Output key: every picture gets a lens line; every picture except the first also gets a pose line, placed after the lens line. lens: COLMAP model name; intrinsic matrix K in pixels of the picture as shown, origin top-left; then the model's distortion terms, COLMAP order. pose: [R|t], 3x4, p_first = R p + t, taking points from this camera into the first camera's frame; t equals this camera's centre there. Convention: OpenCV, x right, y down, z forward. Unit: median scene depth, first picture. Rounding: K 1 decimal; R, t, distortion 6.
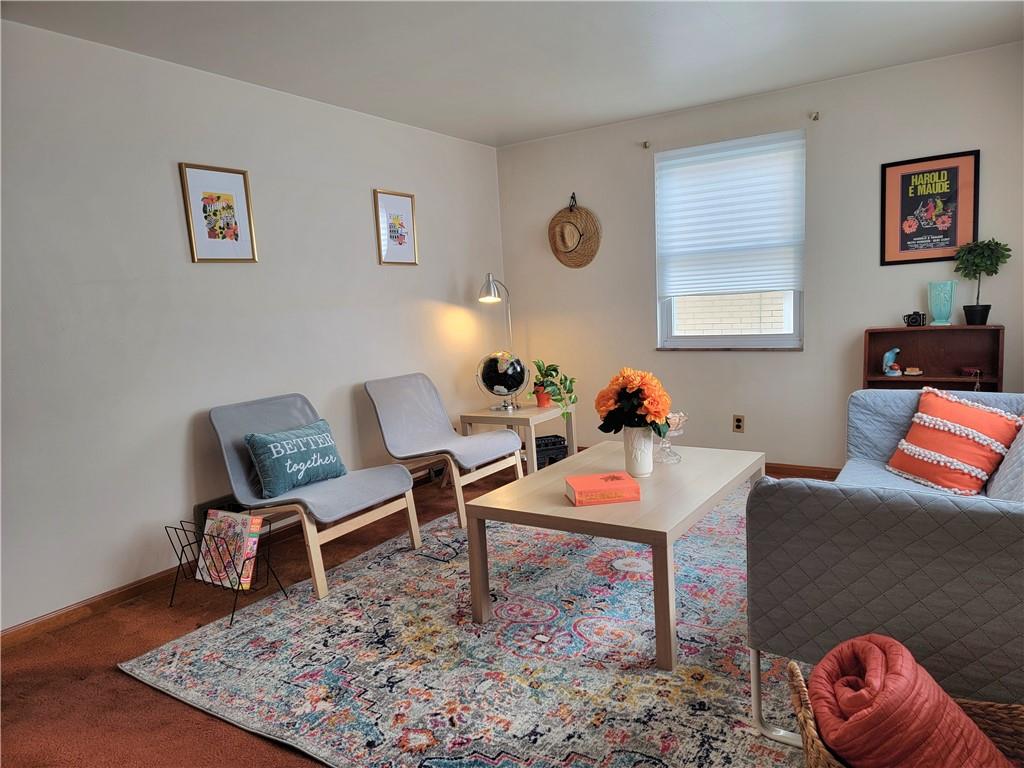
lens RADIAL K [[710.7, 0, 519.0], [0, 710.7, 390.4], [0, 0, 1]] dist [0.090072, -0.074639]
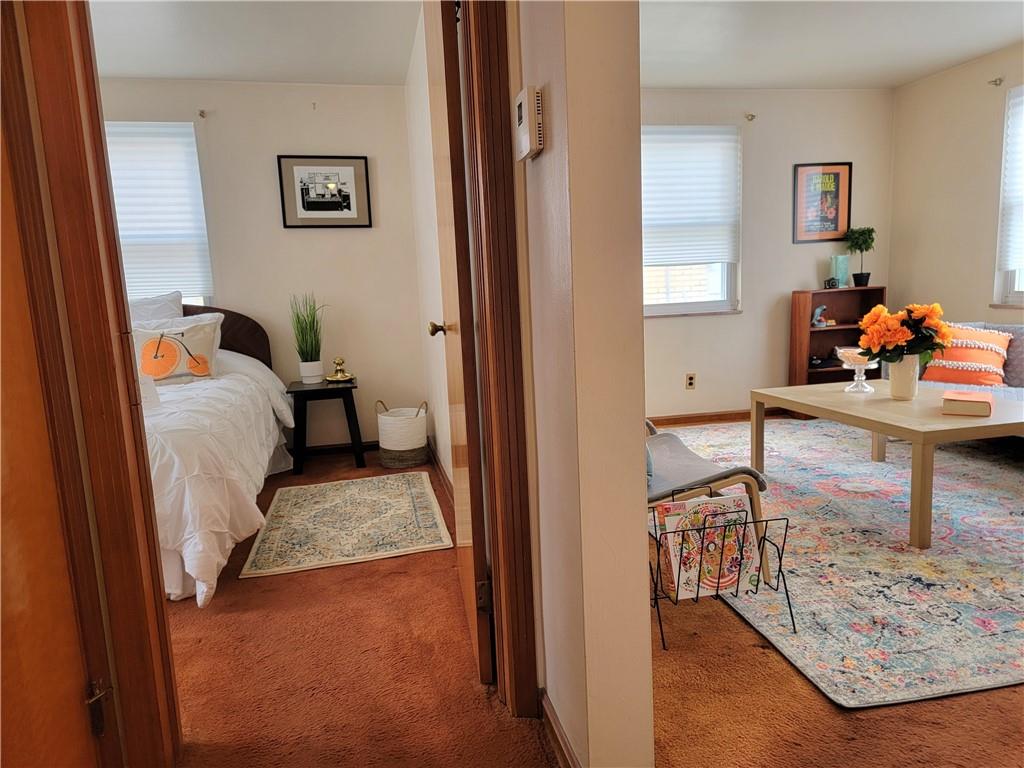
lens RADIAL K [[720.3, 0, 515.8], [0, 720.3, 397.2], [0, 0, 1]] dist [0.086142, -0.070319]
pose [[0.701446, -0.085313, 0.707598, -0.854895], [0.100348, 0.994742, 0.020457, 0.025146], [-0.705623, 0.056657, 0.706319, 0.484605]]
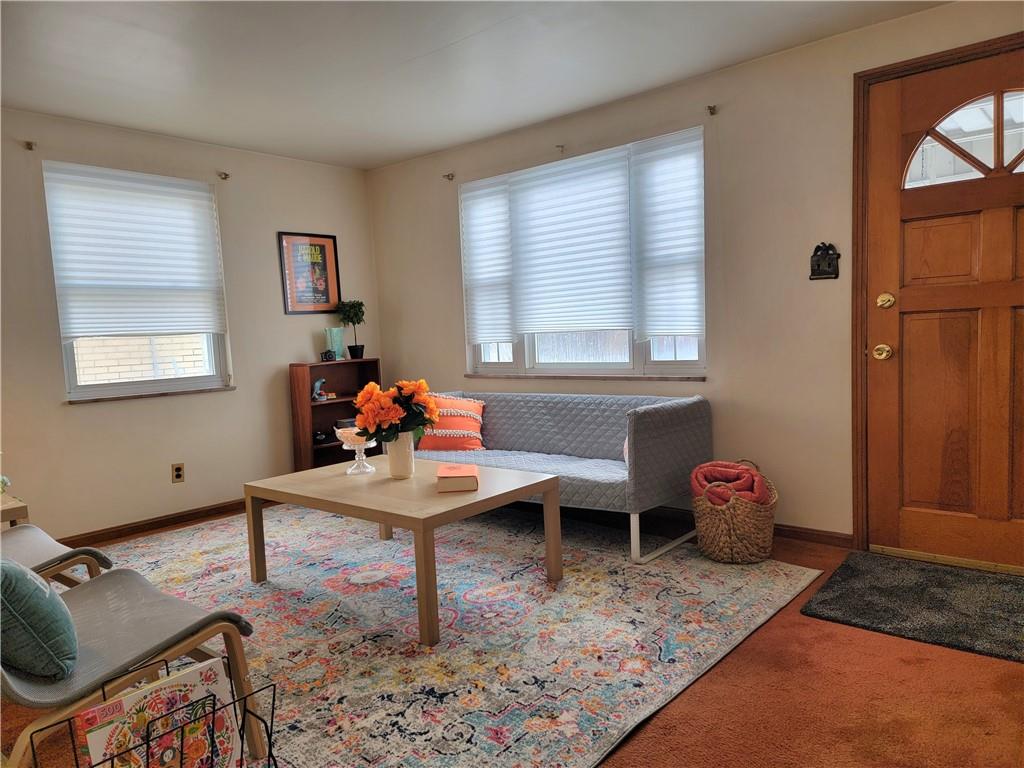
lens RADIAL K [[710.7, 0, 519.0], [0, 710.7, 390.4], [0, 0, 1]] dist [0.090072, -0.074639]
pose [[0.128573, -0.037030, 0.991009, -0.700714], [0.168938, 0.985514, 0.014907, 0.001827], [-0.977205, 0.165502, 0.132966, 0.520370]]
